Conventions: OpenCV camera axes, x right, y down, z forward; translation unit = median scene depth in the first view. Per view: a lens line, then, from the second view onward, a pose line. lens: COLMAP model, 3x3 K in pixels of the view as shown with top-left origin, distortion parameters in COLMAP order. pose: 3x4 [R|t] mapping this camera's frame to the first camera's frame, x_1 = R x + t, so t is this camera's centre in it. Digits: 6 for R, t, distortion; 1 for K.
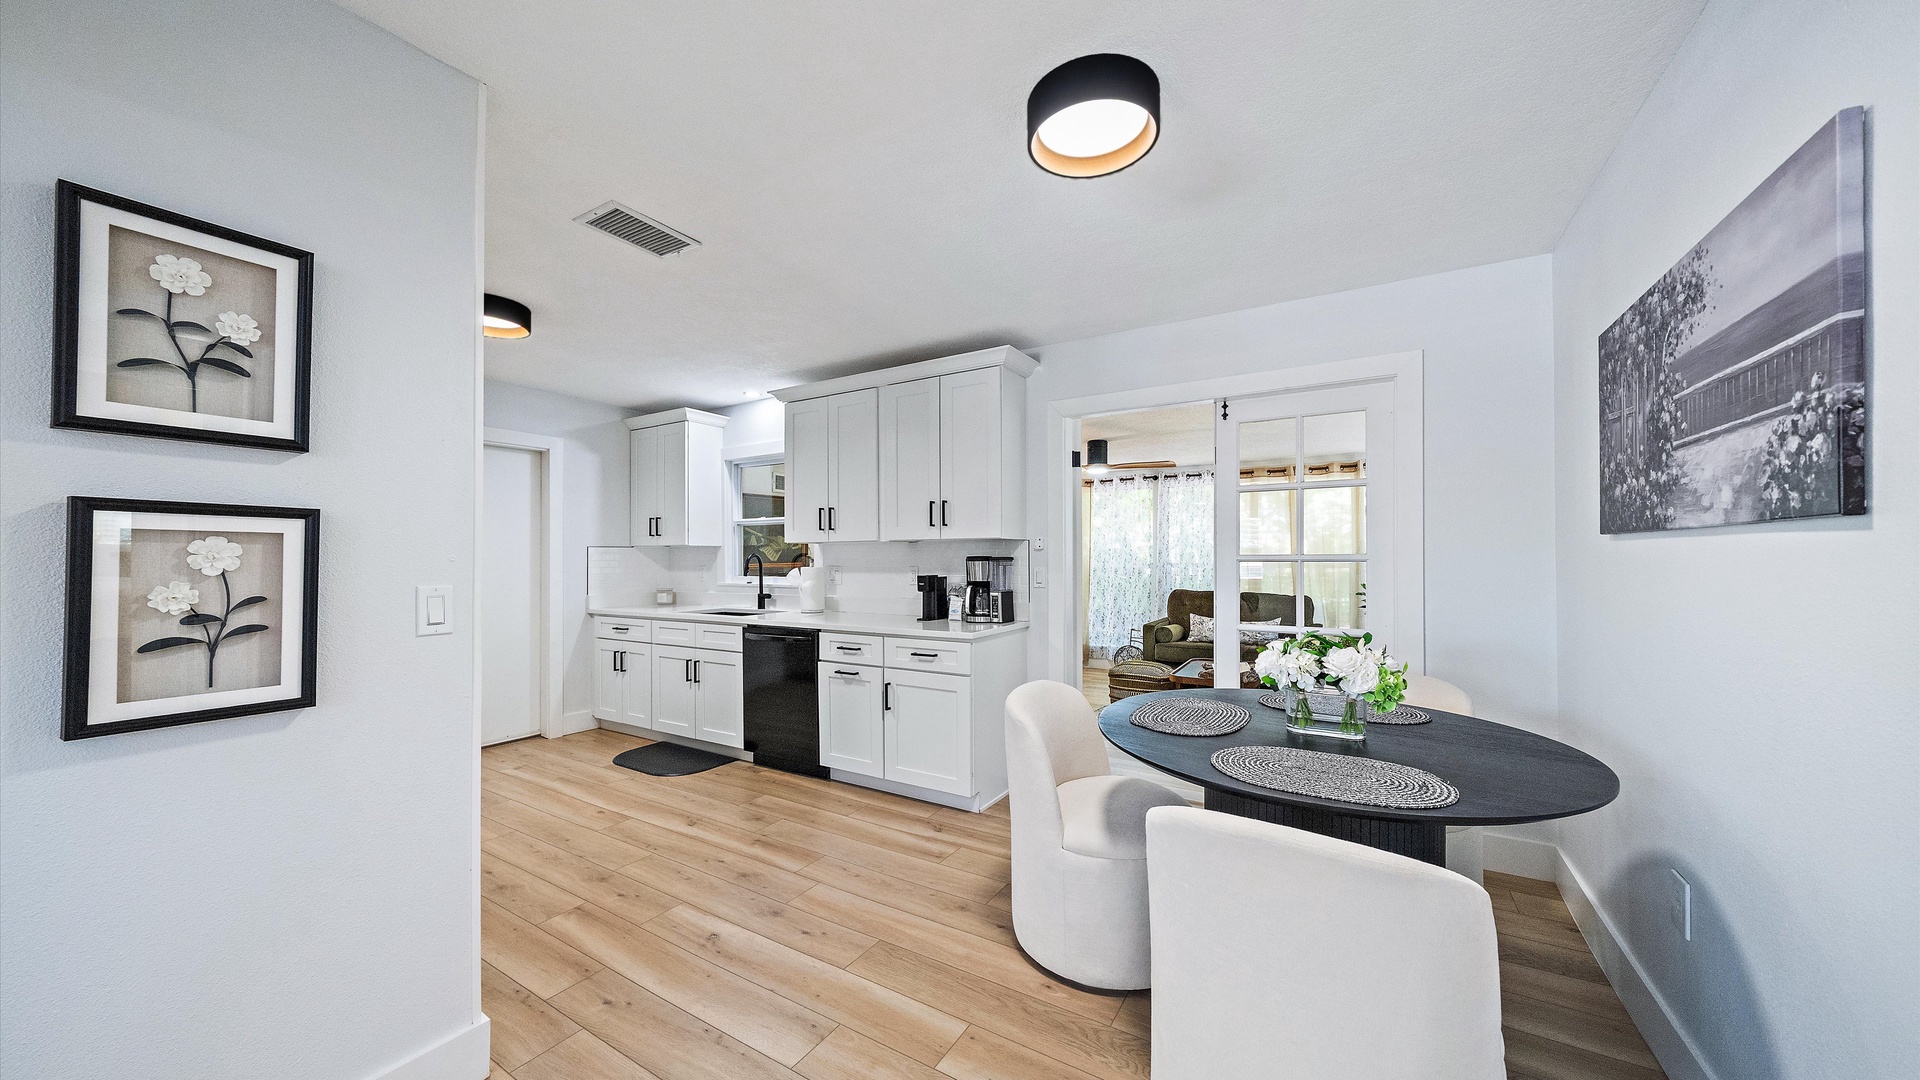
lens RADIAL K [[654.5, 0, 957.1], [0, 654.5, 551.2], [0, 0, 1]] dist [-0.001605, 0.000022]
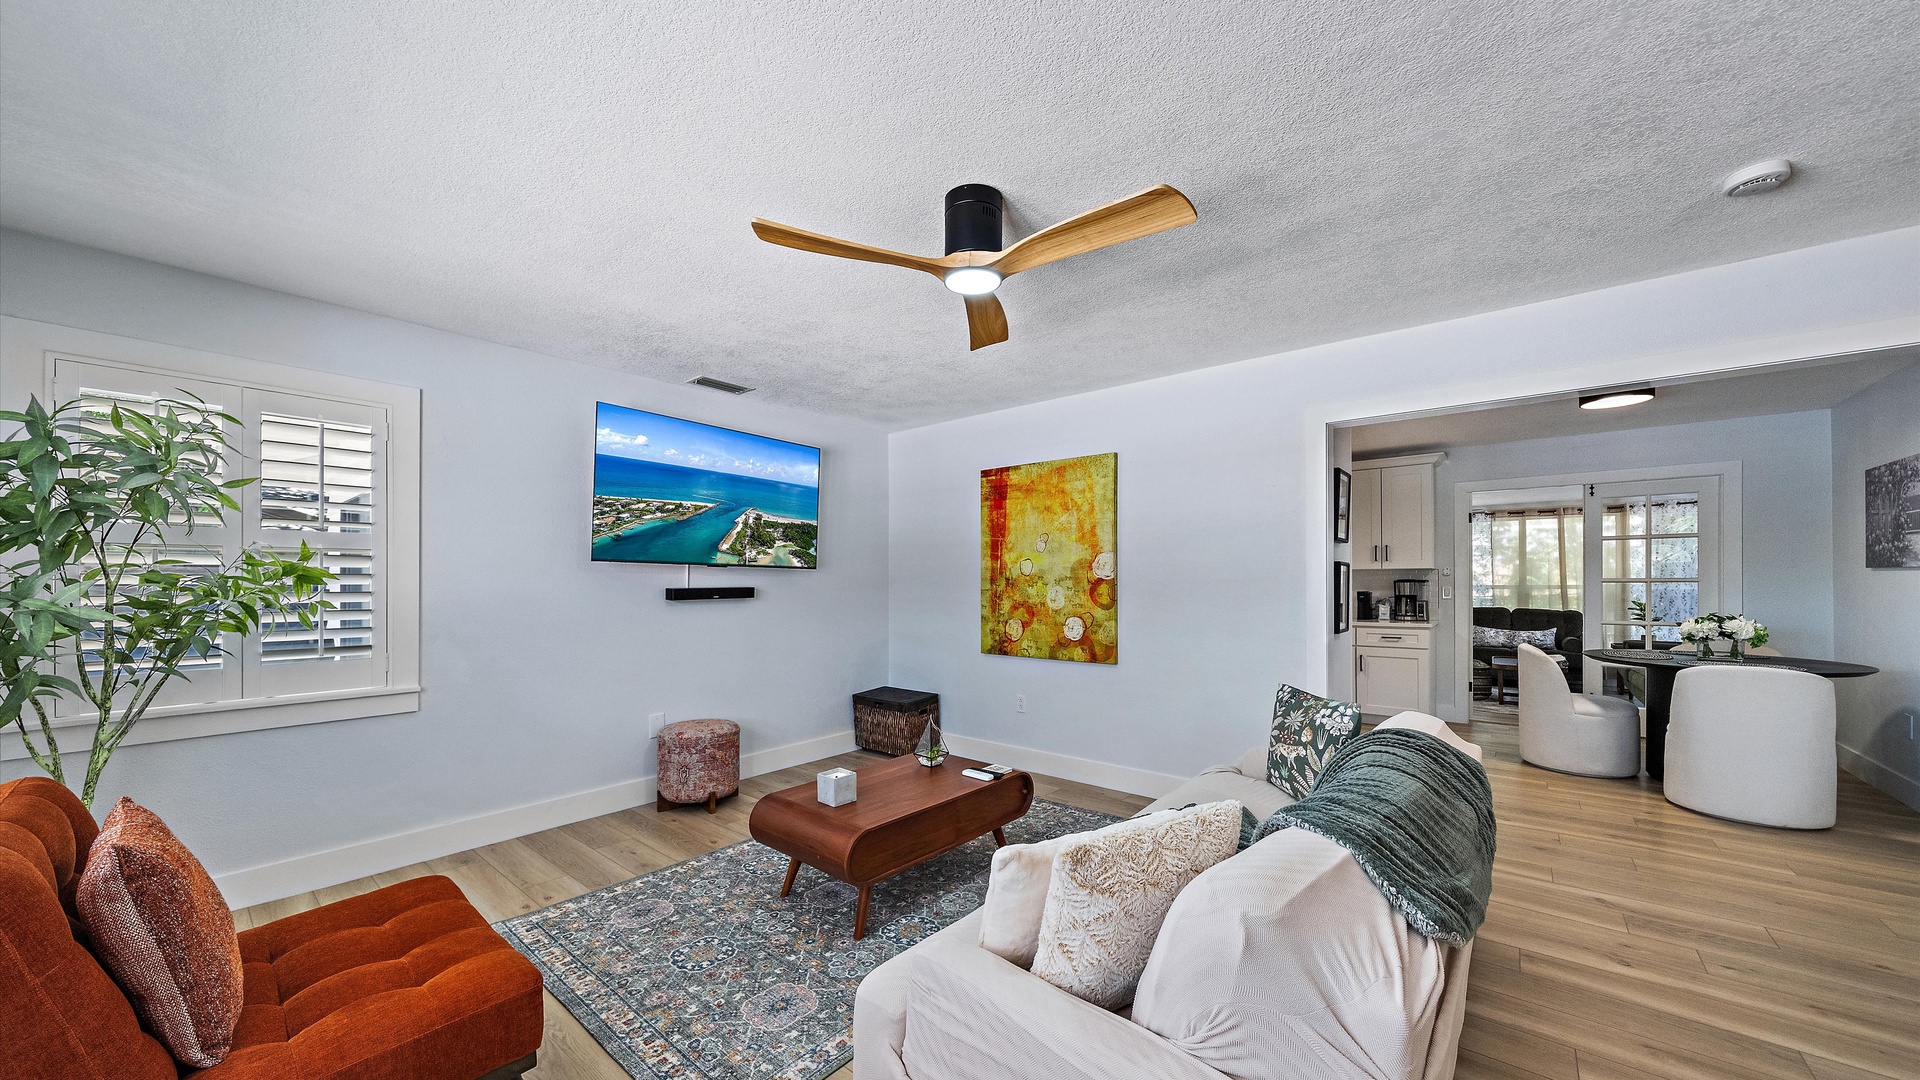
lens RADIAL K [[654.5, 0, 987.0], [0, 654.5, 576.3], [0, 0, 1]] dist [-0.001605, 0.000022]
pose [[0.990750, -0.000663, -0.135697, -0.891751], [0.000999, 0.999997, 0.002410, -0.005477], [0.135695, -0.002523, 0.990747, -0.850841]]
